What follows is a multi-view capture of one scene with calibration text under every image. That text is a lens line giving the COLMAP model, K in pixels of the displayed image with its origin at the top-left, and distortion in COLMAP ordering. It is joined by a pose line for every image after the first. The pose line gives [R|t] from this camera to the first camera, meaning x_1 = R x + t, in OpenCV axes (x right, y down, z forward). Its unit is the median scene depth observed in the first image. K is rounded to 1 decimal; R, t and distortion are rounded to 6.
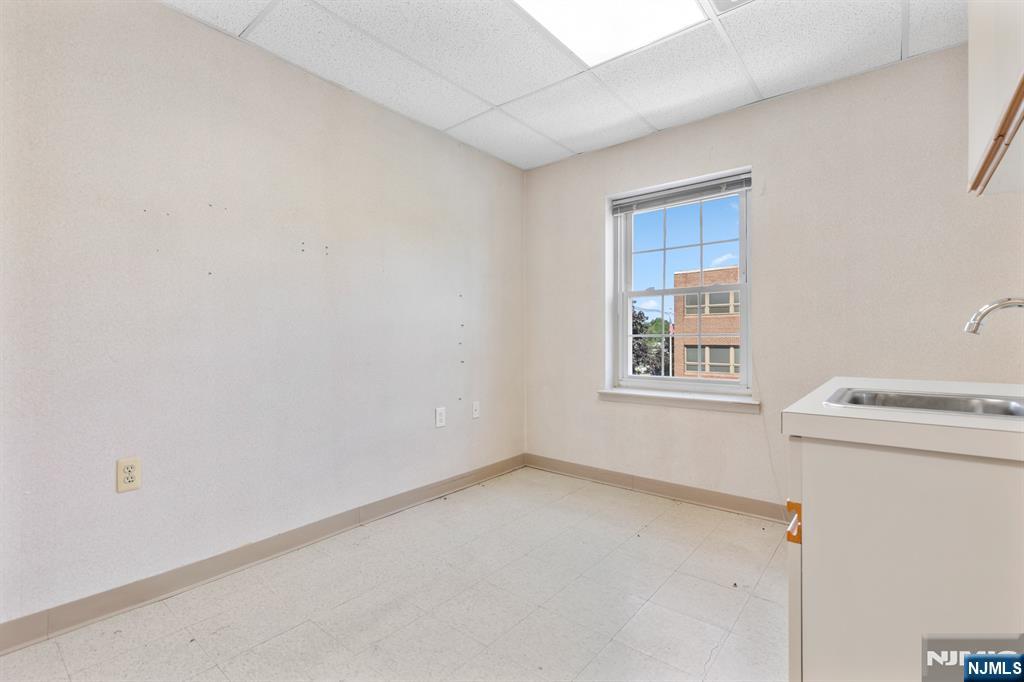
lens RADIAL K [[464.5, 0, 516.1], [0, 464.5, 330.8], [0, 0, 1]] dist [-0.001309, -0.000567]
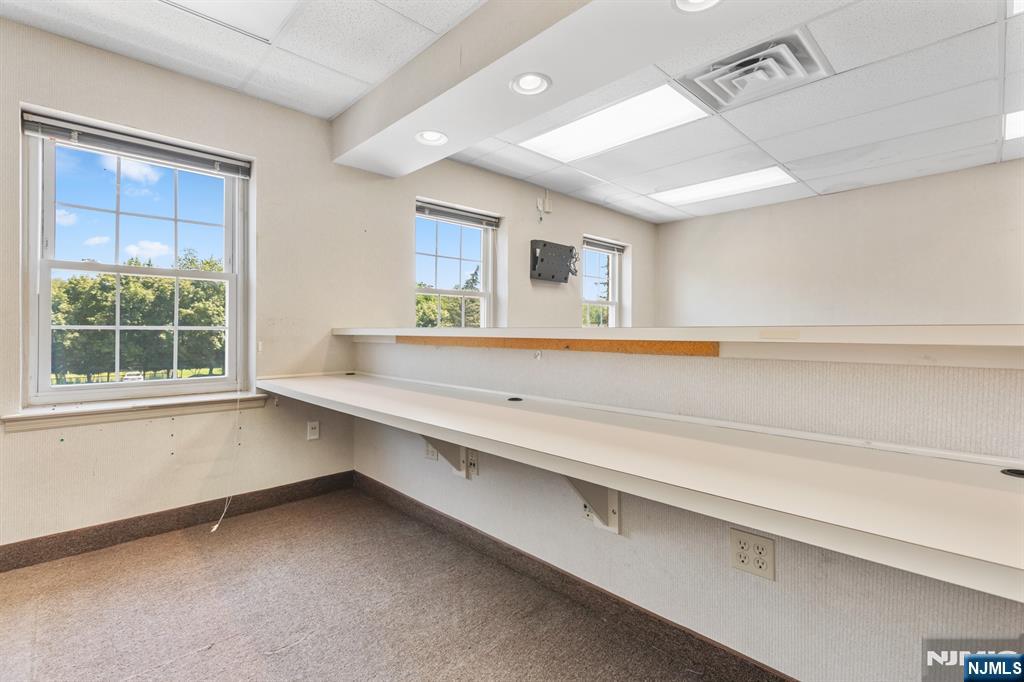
lens RADIAL K [[464.5, 0, 516.1], [0, 464.5, 330.8], [0, 0, 1]] dist [-0.001309, -0.000567]
pose [[0.117299, 0.004940, 0.993084, -0.126341], [-0.011957, 0.999922, -0.003562, 0.003963], [-0.993025, -0.011456, 0.117349, 0.097893]]
